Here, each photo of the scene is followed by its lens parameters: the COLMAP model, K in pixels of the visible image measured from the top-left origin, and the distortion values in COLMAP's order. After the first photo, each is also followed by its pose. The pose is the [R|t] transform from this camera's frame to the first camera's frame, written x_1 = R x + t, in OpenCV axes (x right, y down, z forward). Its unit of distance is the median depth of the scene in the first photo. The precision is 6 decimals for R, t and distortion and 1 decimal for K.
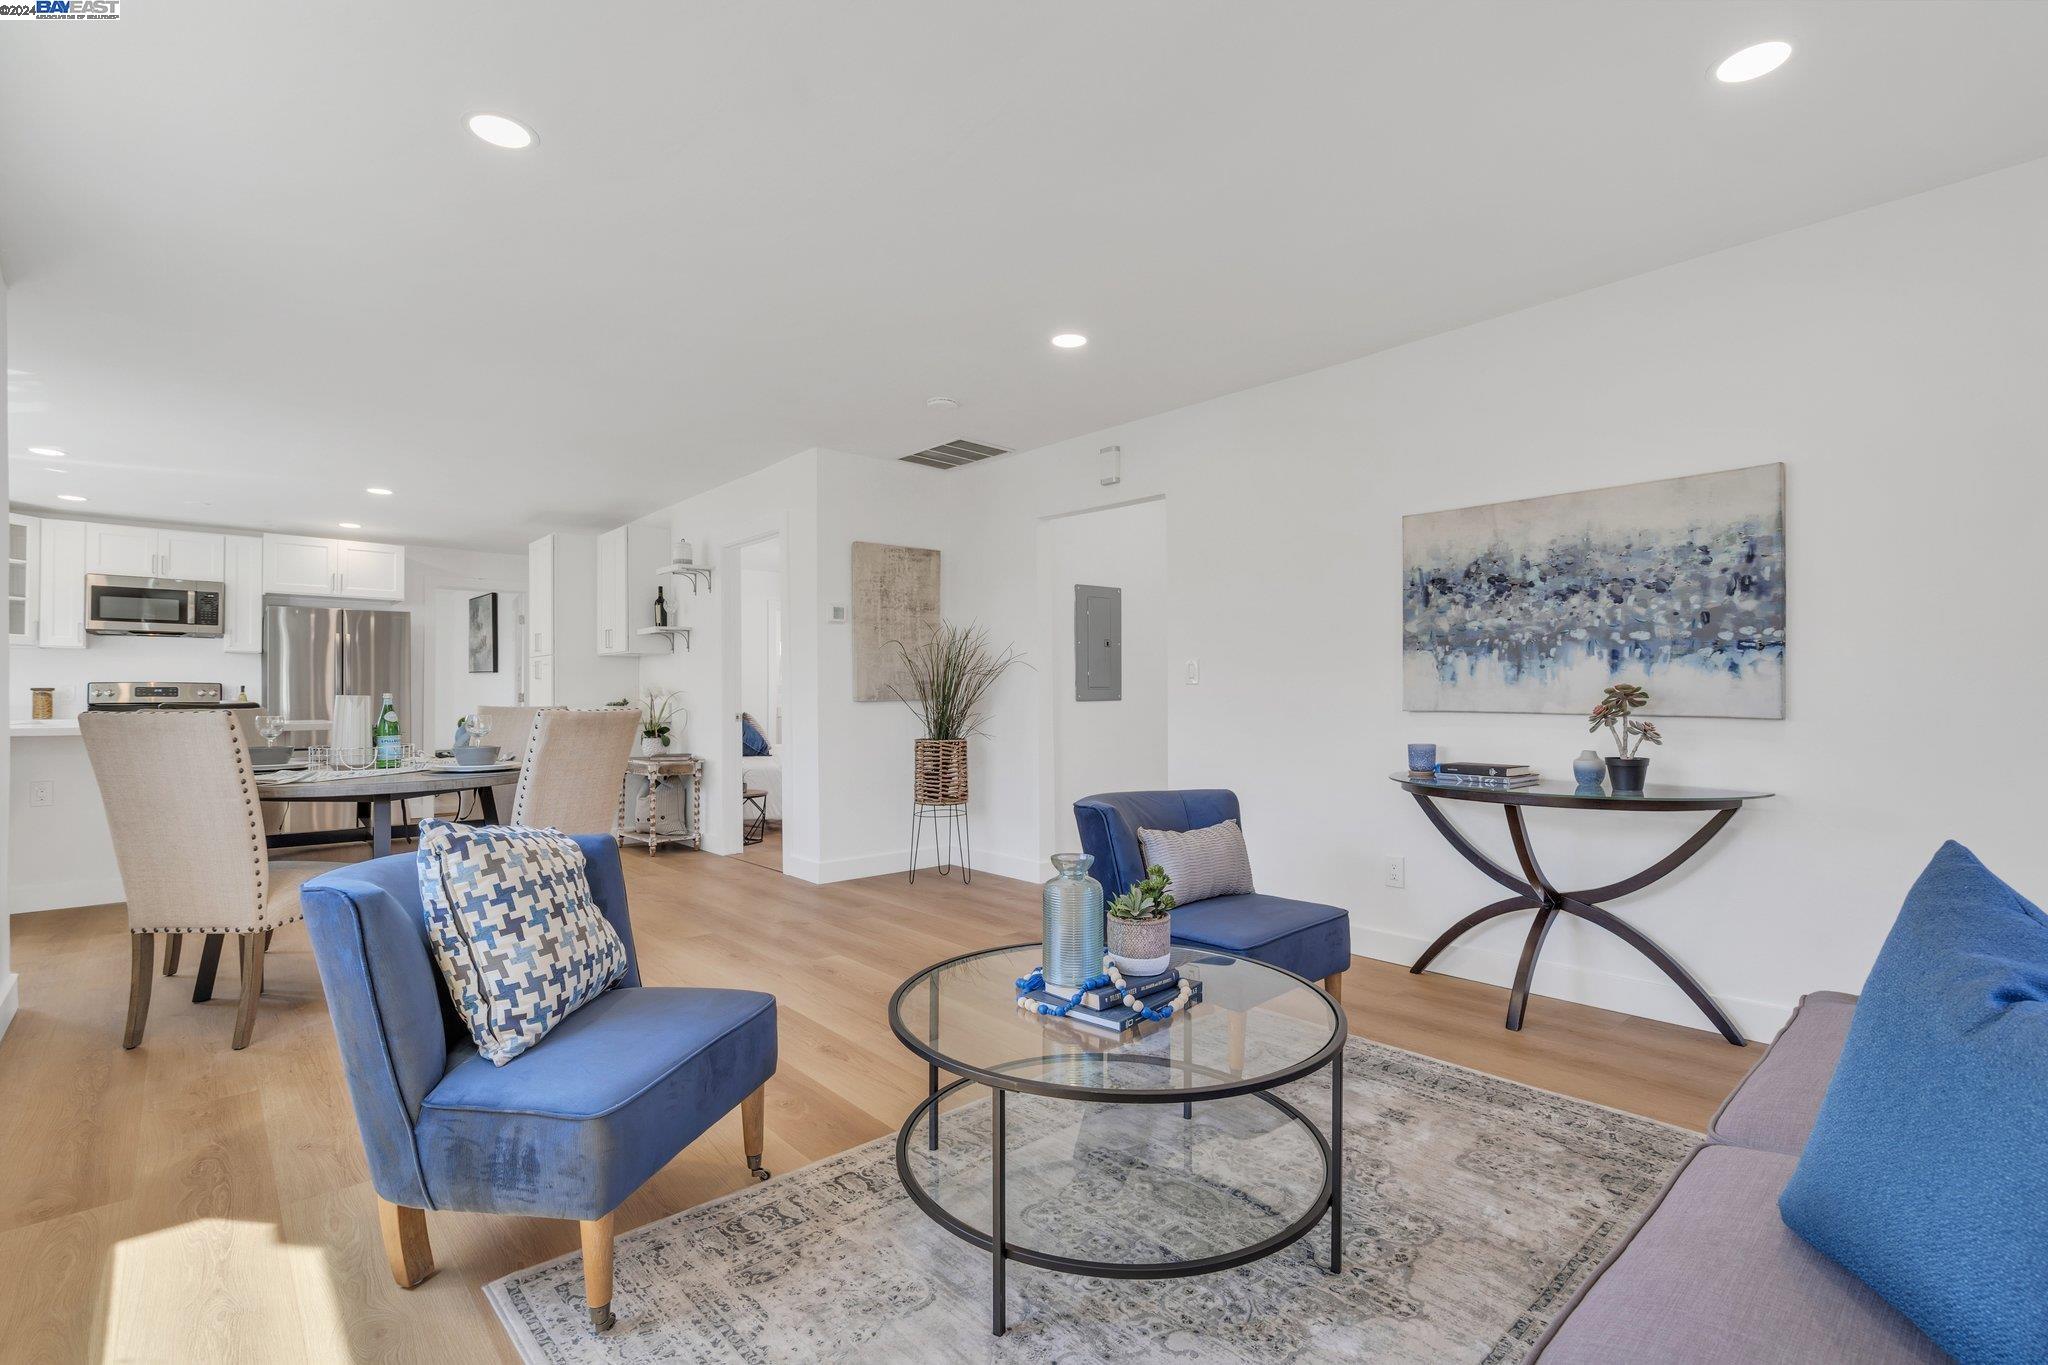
lens RADIAL K [[928.4, 0, 1017.0], [0, 928.4, 682.3], [0, 0, 1]] dist [-0.000945, 0.000961]
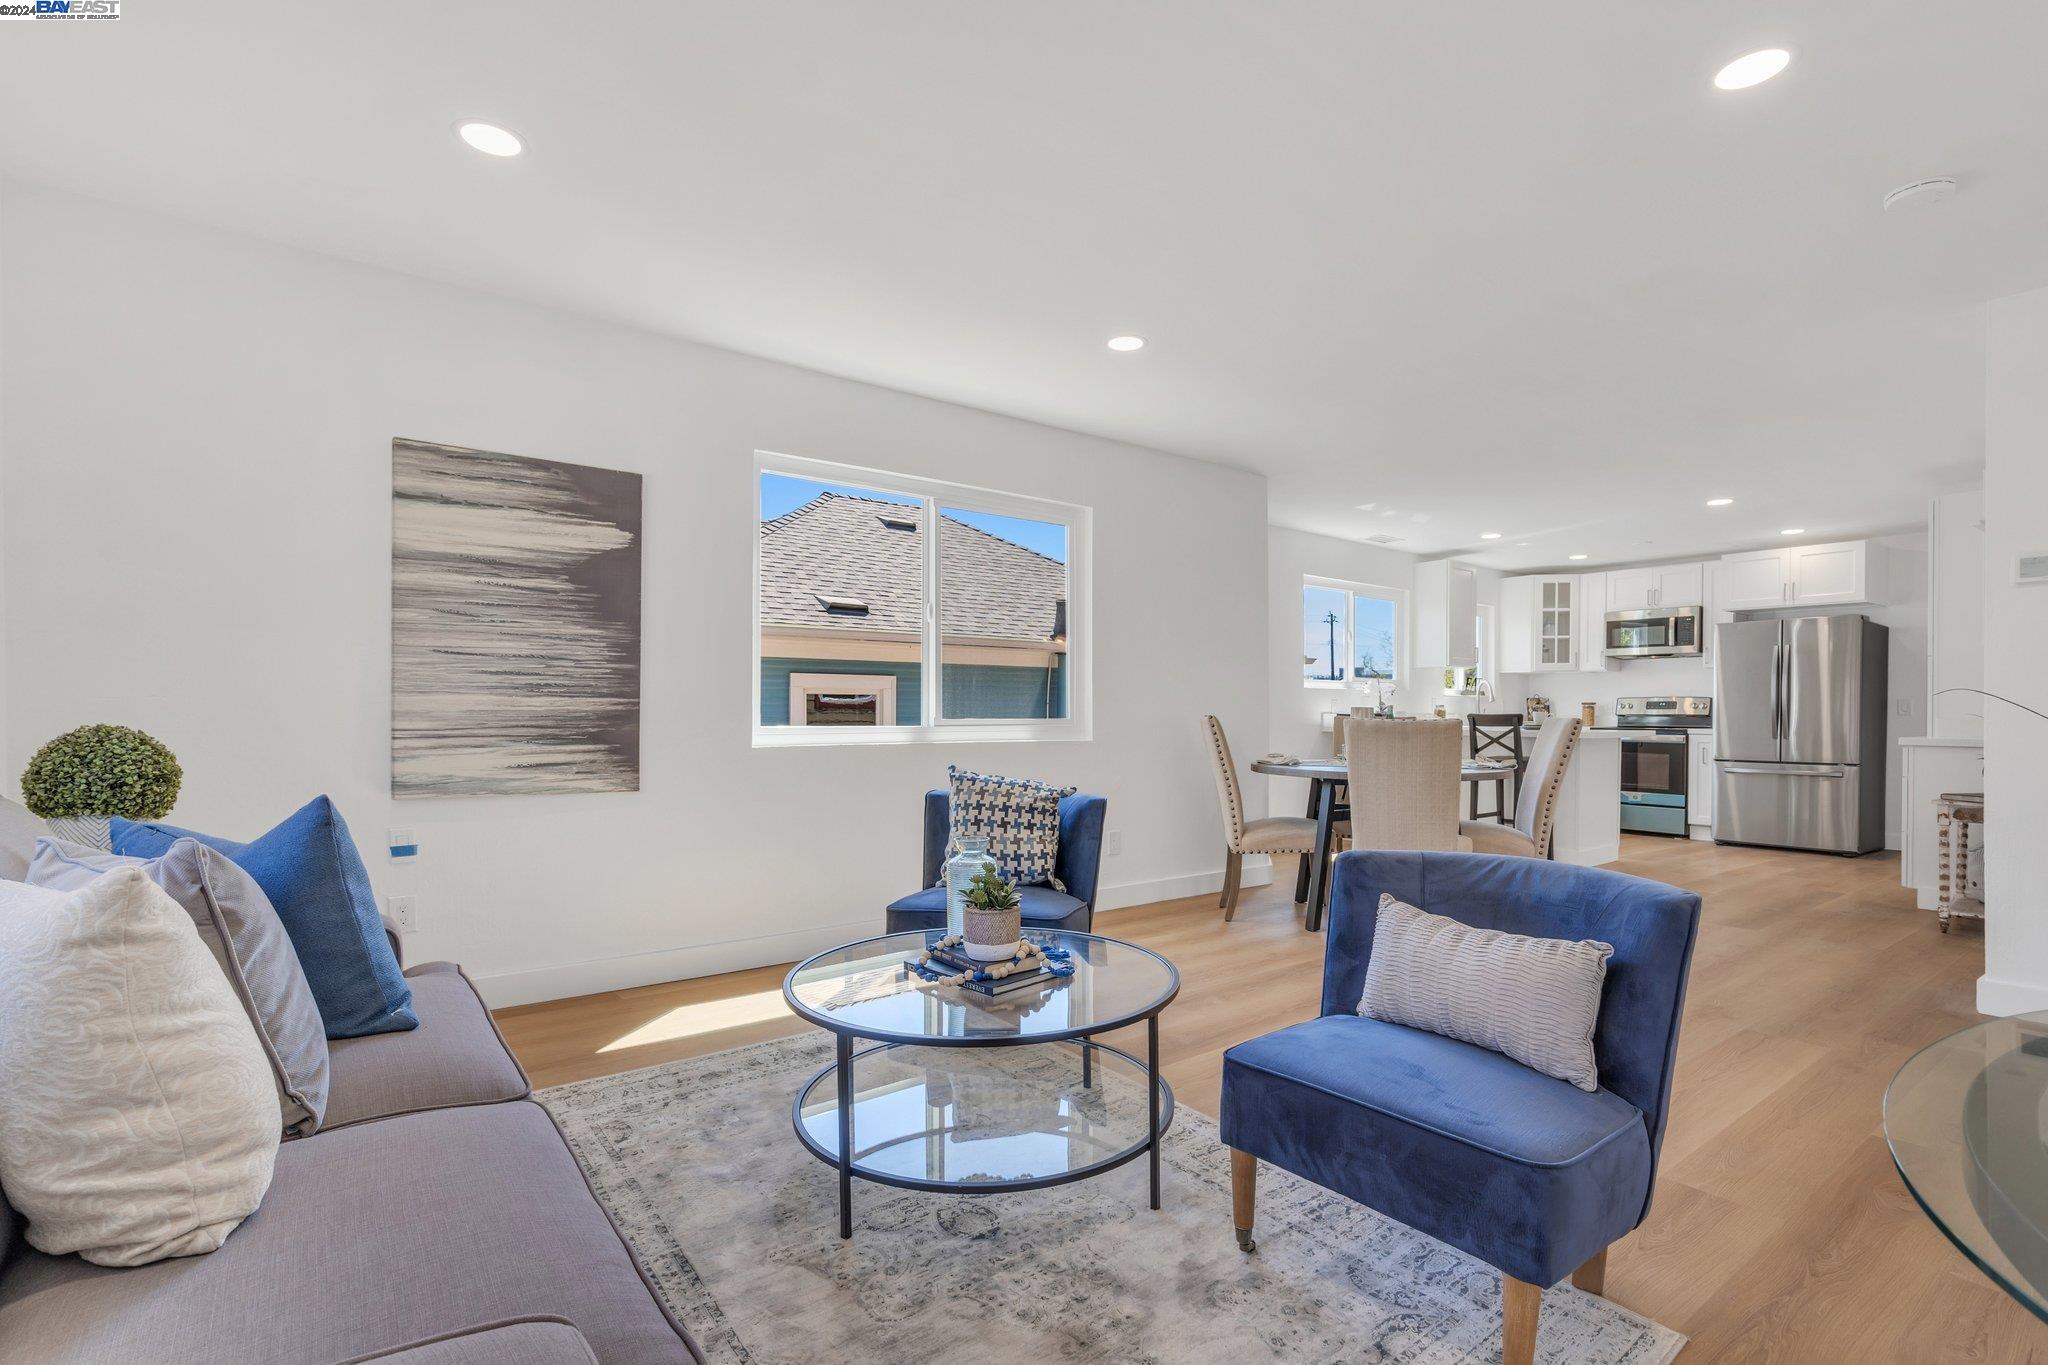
lens RADIAL K [[937.0, 0, 1033.2], [0, 937.0, 718.2], [0, 0, 1]] dist [-0.007031, 0.000447]
pose [[-0.085263, 0.012165, -0.996284, 0.689659], [0.010659, 0.999879, 0.011297, 0.010491], [0.996301, -0.009657, -0.085383, 0.656450]]
